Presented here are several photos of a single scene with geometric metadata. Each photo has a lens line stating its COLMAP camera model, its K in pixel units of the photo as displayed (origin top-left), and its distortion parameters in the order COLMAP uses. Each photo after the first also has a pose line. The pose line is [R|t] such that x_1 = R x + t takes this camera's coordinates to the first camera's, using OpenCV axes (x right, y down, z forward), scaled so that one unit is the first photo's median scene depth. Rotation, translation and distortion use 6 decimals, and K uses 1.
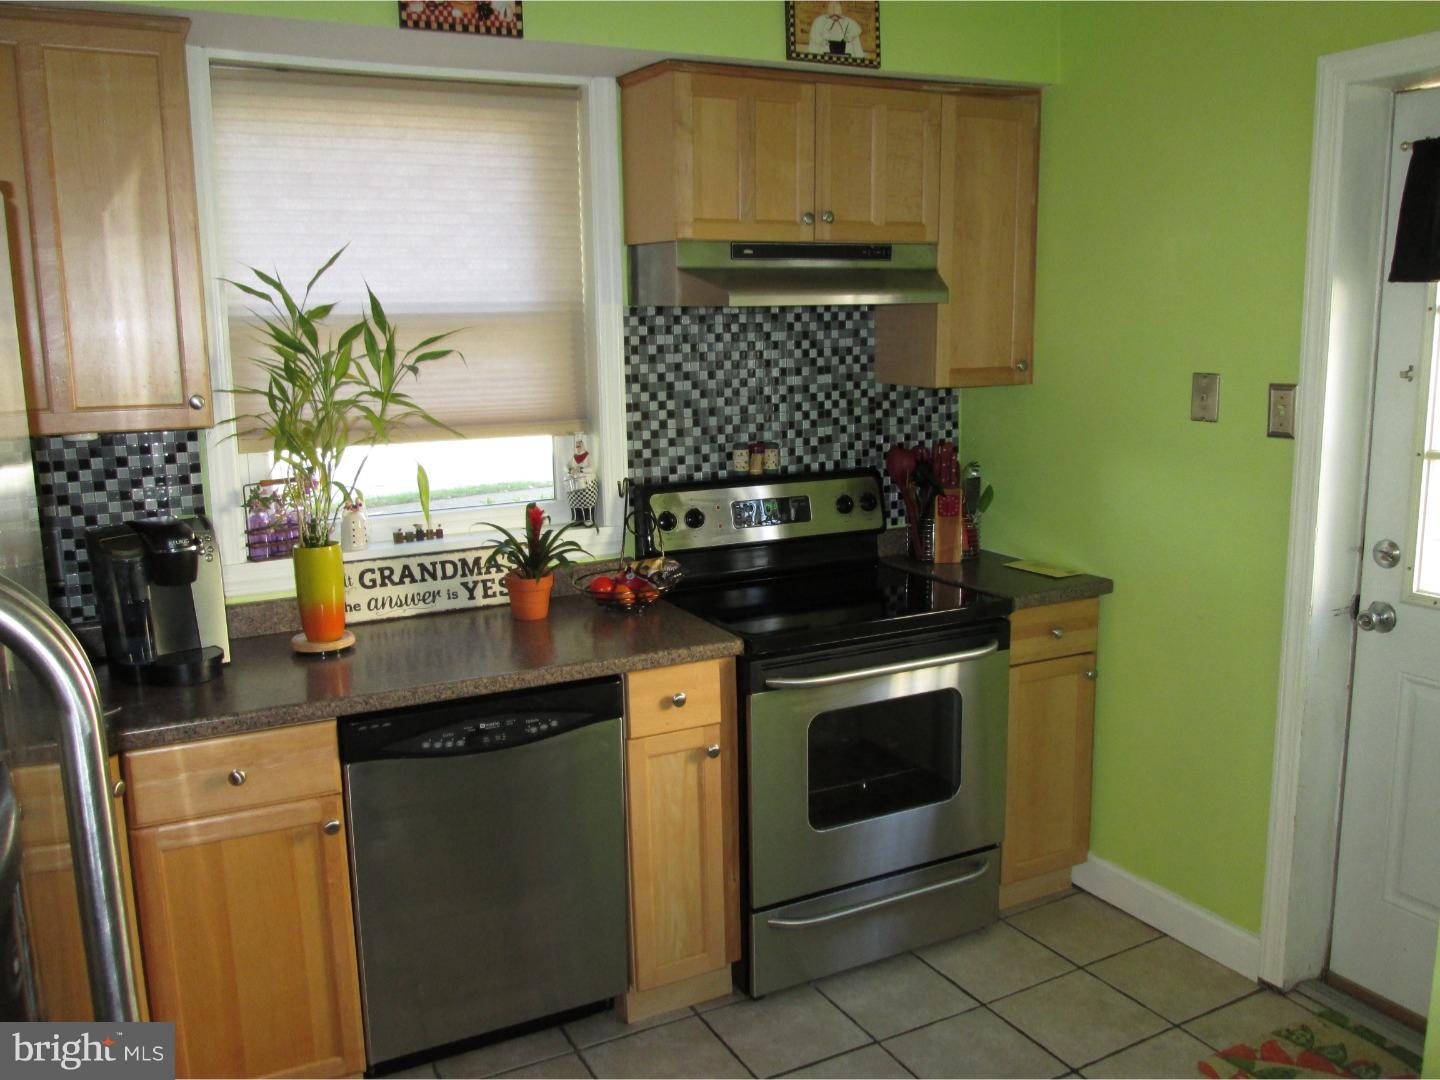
lens RADIAL K [[1207.4, 0, 719.2], [0, 1207.4, 540.5], [0, 0, 1]] dist [-0.052073, 0.034834]
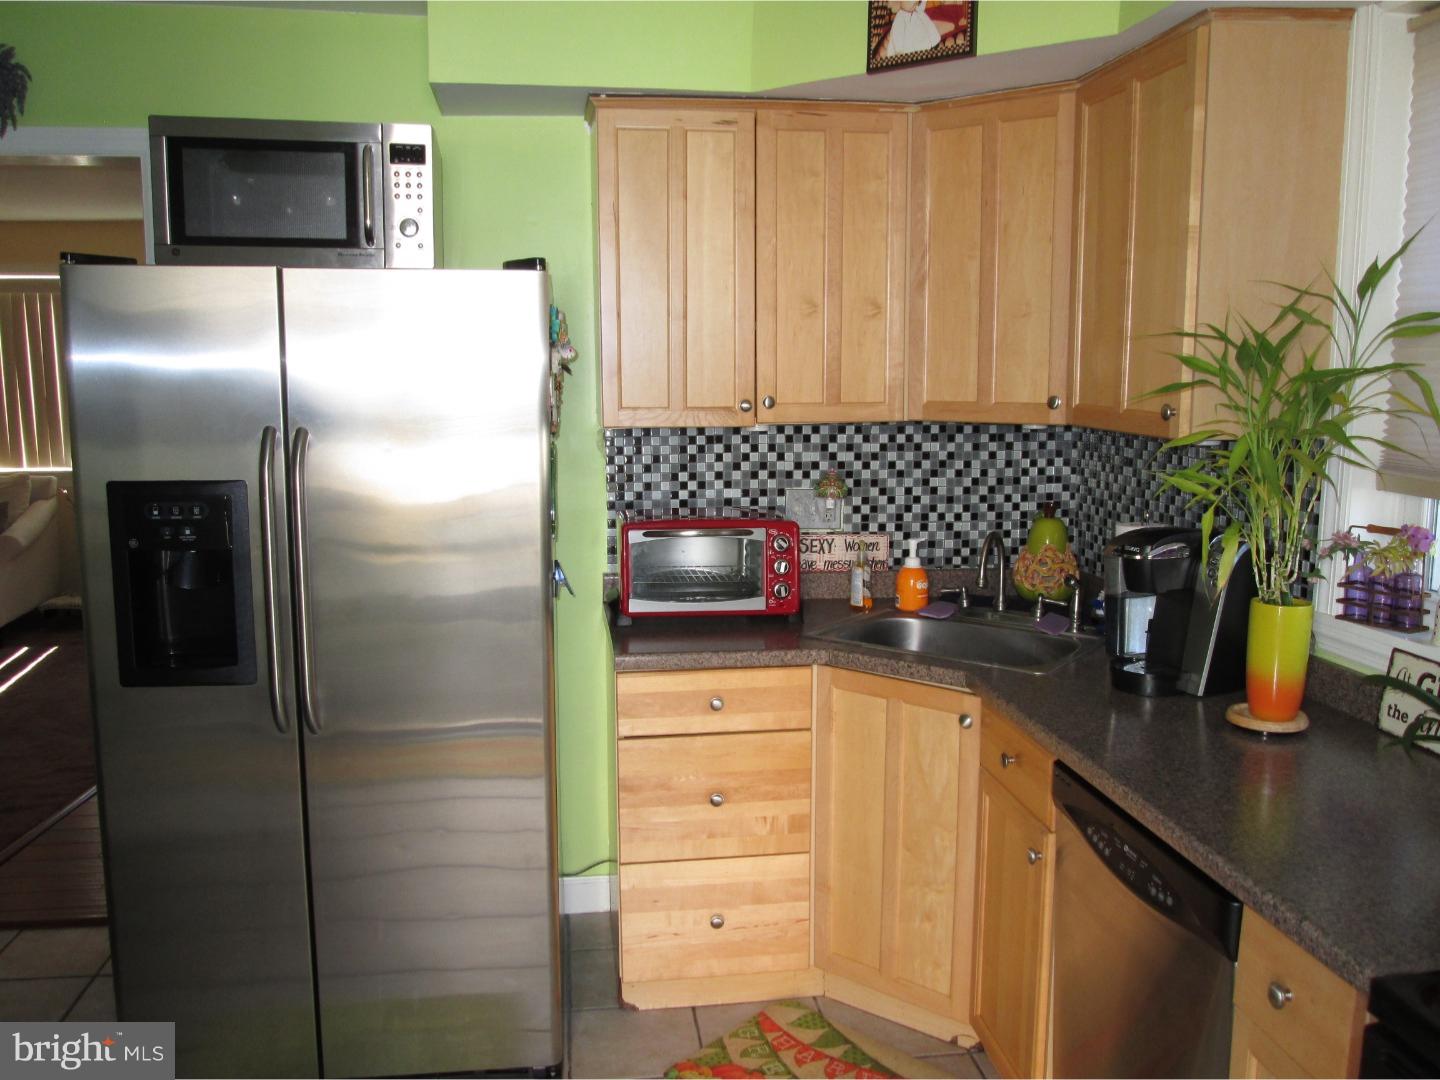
lens RADIAL K [[1207.4, 0, 723.6], [0, 1207.4, 539.1], [0, 0, 1]] dist [-0.052073, 0.034834]
pose [[-0.335016, 0.155134, -0.929353, 0.512836], [-0.158467, 0.963025, 0.217879, -0.146899], [0.928791, 0.220265, -0.298045, 0.836831]]
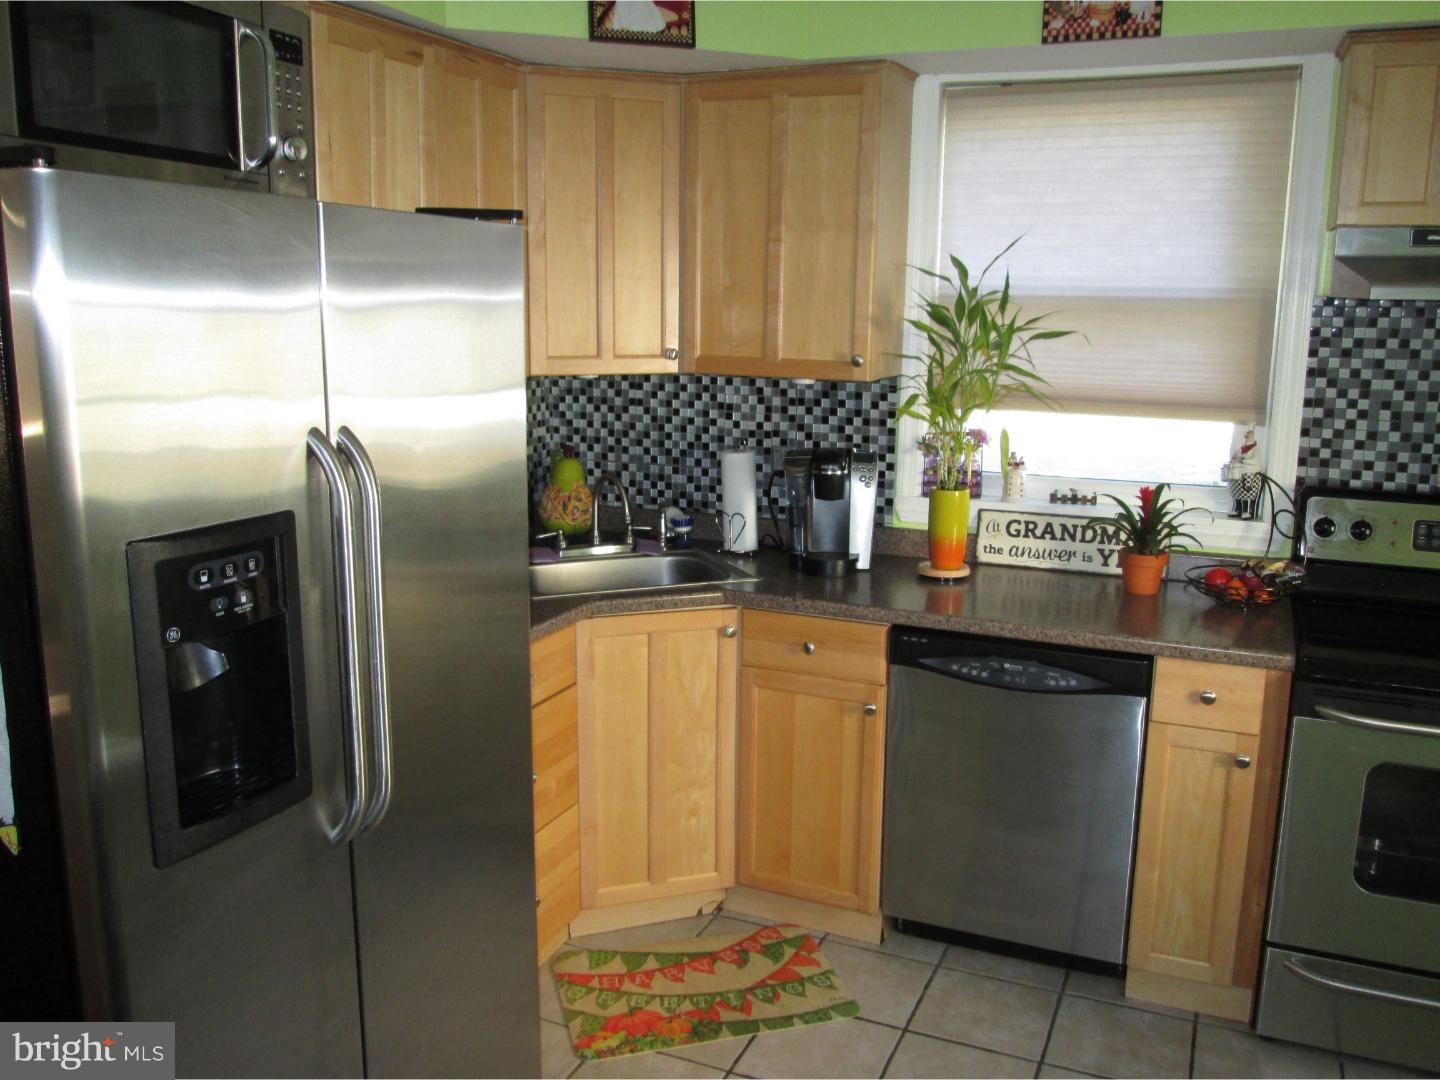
lens RADIAL K [[1207.4, 0, 718.5], [0, 1207.4, 539.3], [0, 0, 1]] dist [-0.052073, 0.034834]
pose [[0.632859, 0.176367, -0.753912, 0.407952], [-0.157914, 0.982646, 0.097318, -0.025737], [0.757992, 0.057465, 0.649727, 0.050724]]
